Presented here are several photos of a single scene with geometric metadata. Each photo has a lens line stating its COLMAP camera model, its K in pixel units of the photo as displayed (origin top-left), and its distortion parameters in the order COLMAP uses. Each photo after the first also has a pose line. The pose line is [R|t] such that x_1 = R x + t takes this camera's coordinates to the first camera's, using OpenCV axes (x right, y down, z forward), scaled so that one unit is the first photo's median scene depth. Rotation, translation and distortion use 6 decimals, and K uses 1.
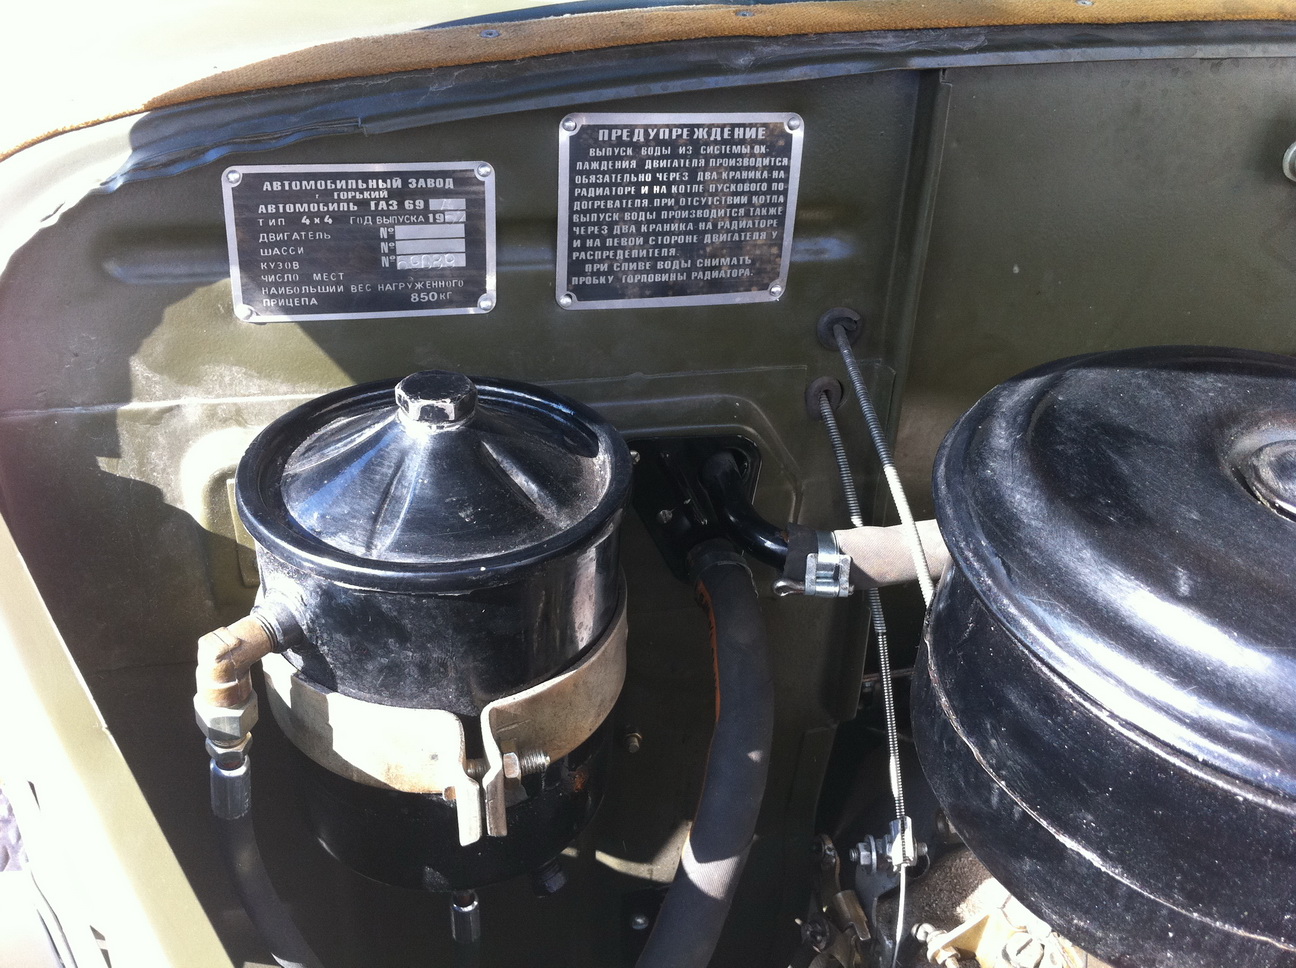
lens RADIAL K [[1240.6, 0, 648.0], [0, 1240.6, 484.0], [0, 0, 1]] dist [0.067694, -0.173026]
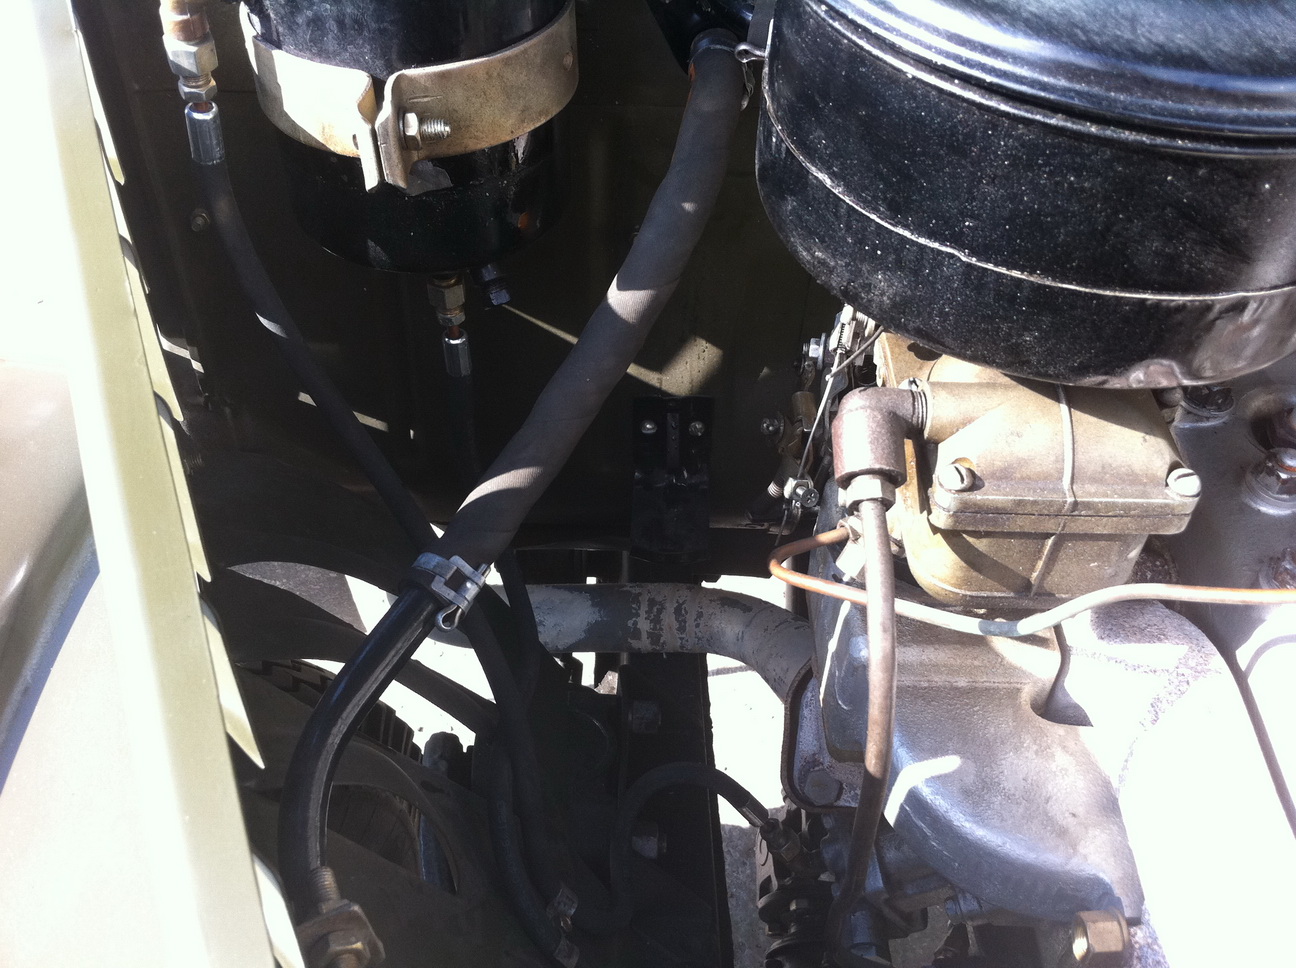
lens RADIAL K [[1240.6, 0, 648.0], [0, 1240.6, 484.0], [0, 0, 1]] dist [0.067694, -0.173026]
pose [[0.963899, 0.154978, -0.216517, 0.394771], [-0.109423, 0.971878, 0.208516, 0.284286], [0.242744, -0.177296, 0.953751, -0.087895]]
